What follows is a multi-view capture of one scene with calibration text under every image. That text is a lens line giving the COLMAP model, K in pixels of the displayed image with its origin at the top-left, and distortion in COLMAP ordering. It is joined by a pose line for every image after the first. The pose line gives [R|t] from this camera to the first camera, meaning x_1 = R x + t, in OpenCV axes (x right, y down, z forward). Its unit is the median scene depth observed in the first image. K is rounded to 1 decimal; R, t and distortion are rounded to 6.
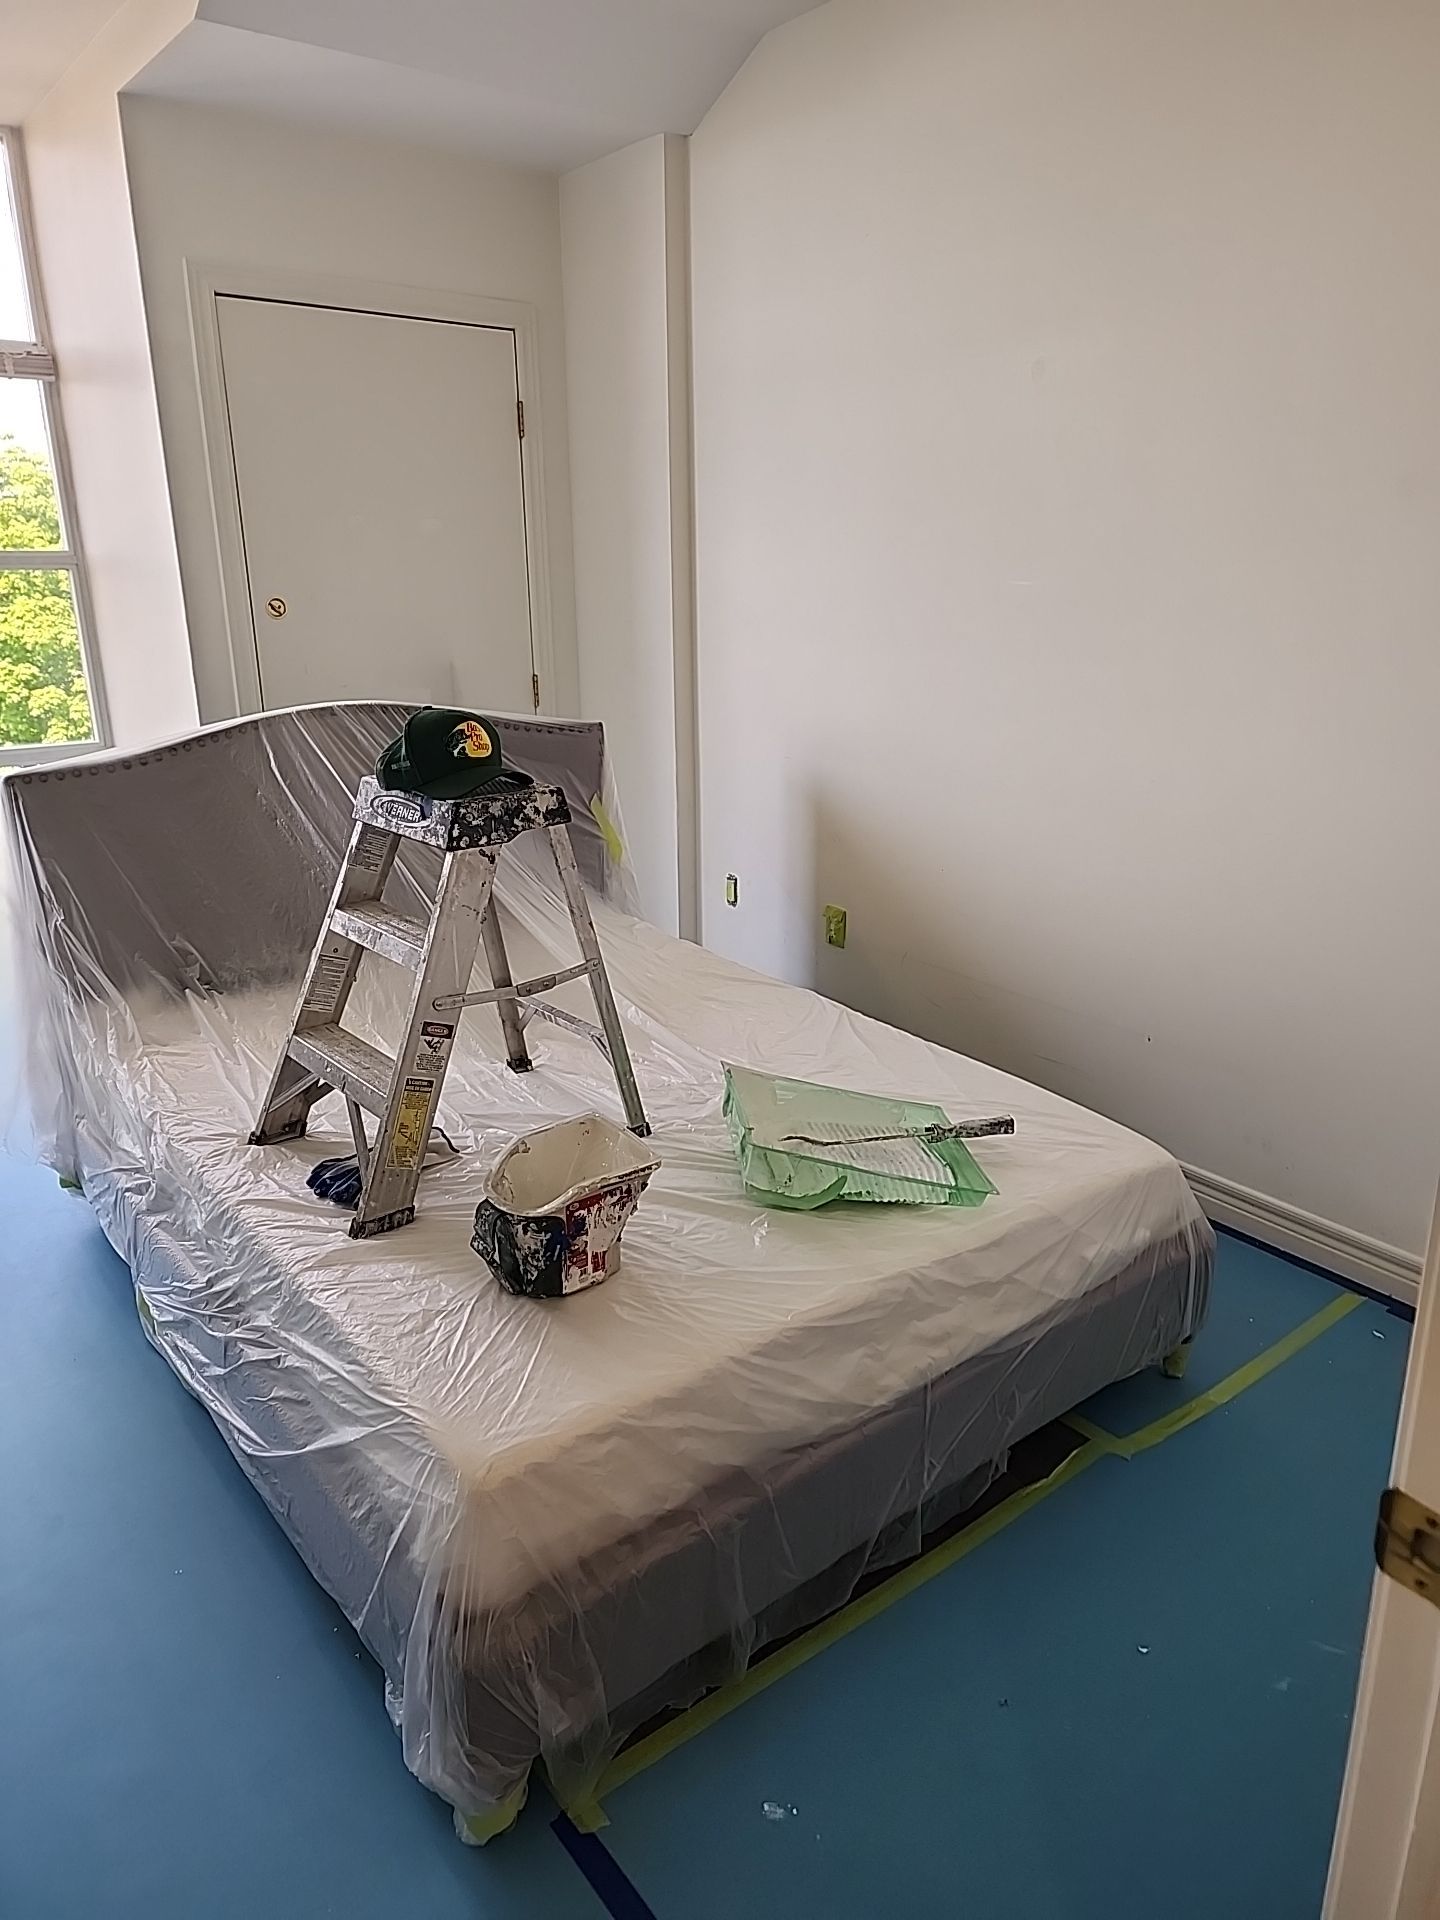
lens RADIAL K [[1279.3, 0, 730.0], [0, 1279.3, 951.6], [0, 0, 1]] dist [0.105328, -0.102770]
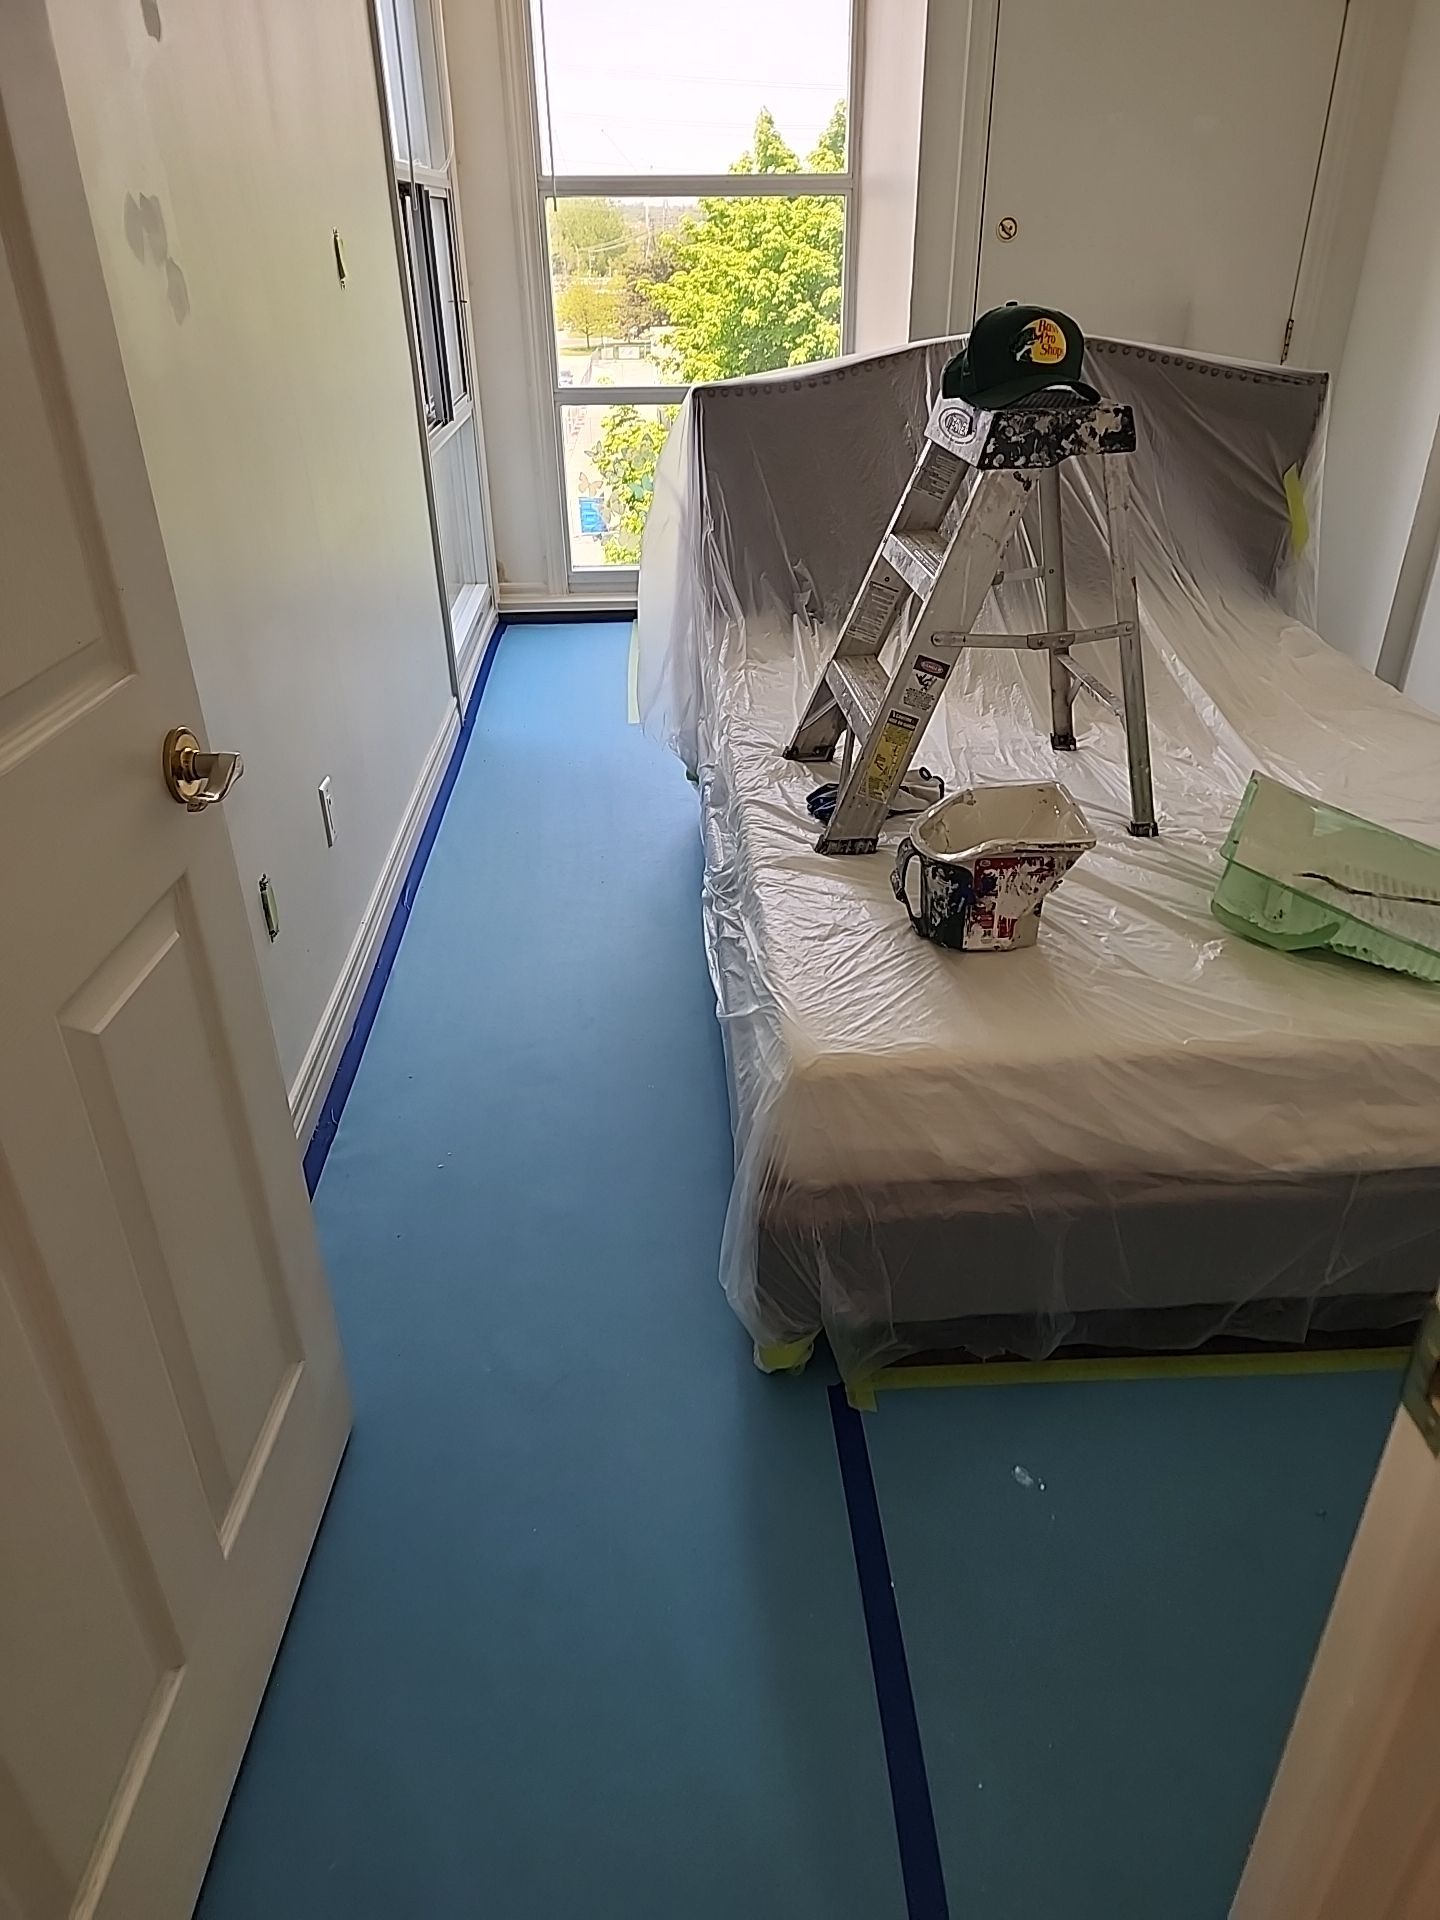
lens RADIAL K [[1279.3, 0, 730.0], [0, 1279.3, 951.6], [0, 0, 1]] dist [0.105328, -0.102770]
pose [[0.827068, 0.276991, -0.489116, 0.182453], [-0.165802, 0.951657, 0.258571, 0.039375], [0.537092, -0.132760, 0.833011, 0.079609]]
